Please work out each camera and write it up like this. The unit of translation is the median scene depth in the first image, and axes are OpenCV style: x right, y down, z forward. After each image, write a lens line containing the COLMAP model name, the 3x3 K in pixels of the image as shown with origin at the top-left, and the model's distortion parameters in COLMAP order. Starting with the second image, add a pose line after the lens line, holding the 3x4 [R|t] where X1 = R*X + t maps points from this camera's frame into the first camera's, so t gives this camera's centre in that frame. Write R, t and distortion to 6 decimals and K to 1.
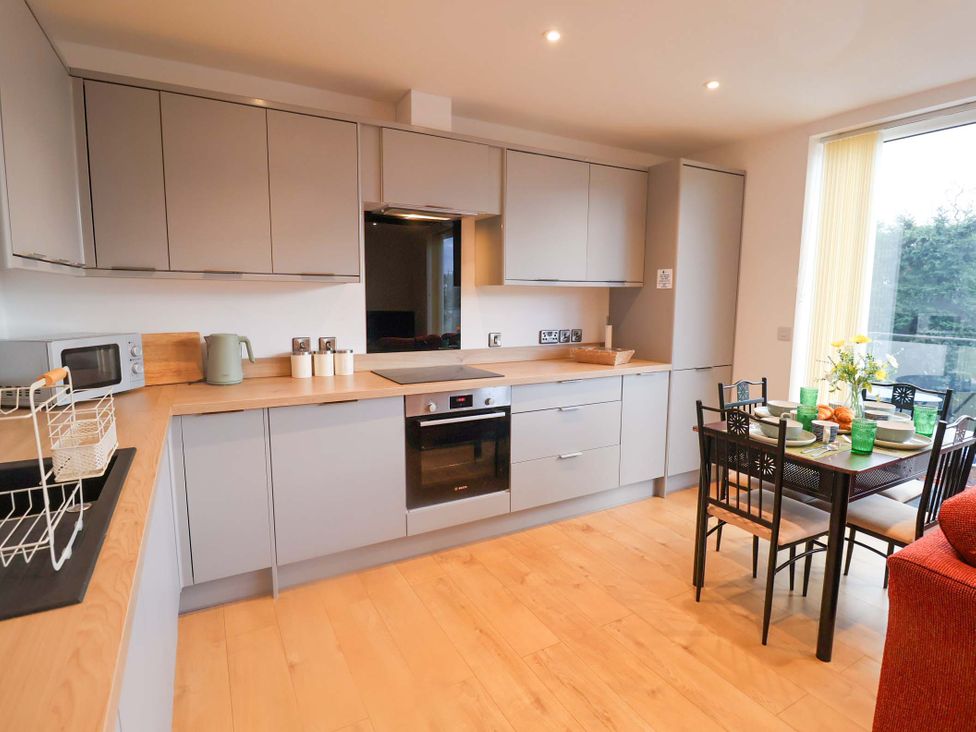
lens RADIAL K [[518.6, 0, 487.5], [0, 518.6, 352.5], [0, 0, 1]] dist [0.001331, -0.000080]
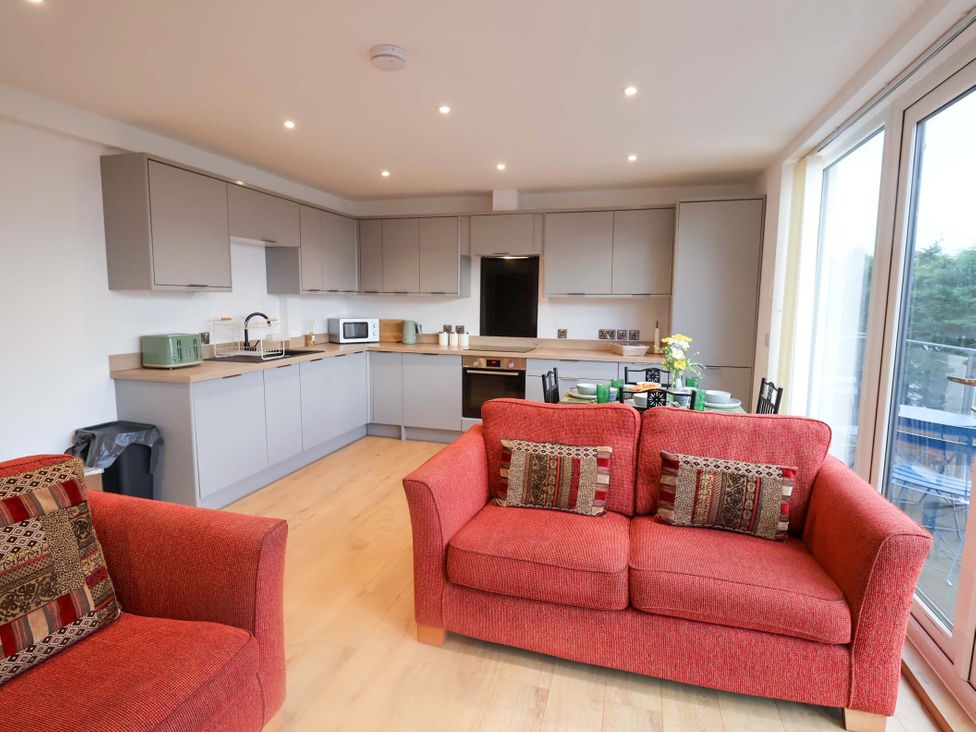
lens RADIAL K [[518.6, 0, 487.5], [0, 518.6, 352.5], [0, 0, 1]] dist [0.001331, -0.000080]
pose [[0.696700, 0.074773, -0.713455, 1.168244], [-0.083561, 0.996241, 0.022812, 0.017942], [0.712479, 0.043725, 0.700330, -0.257644]]
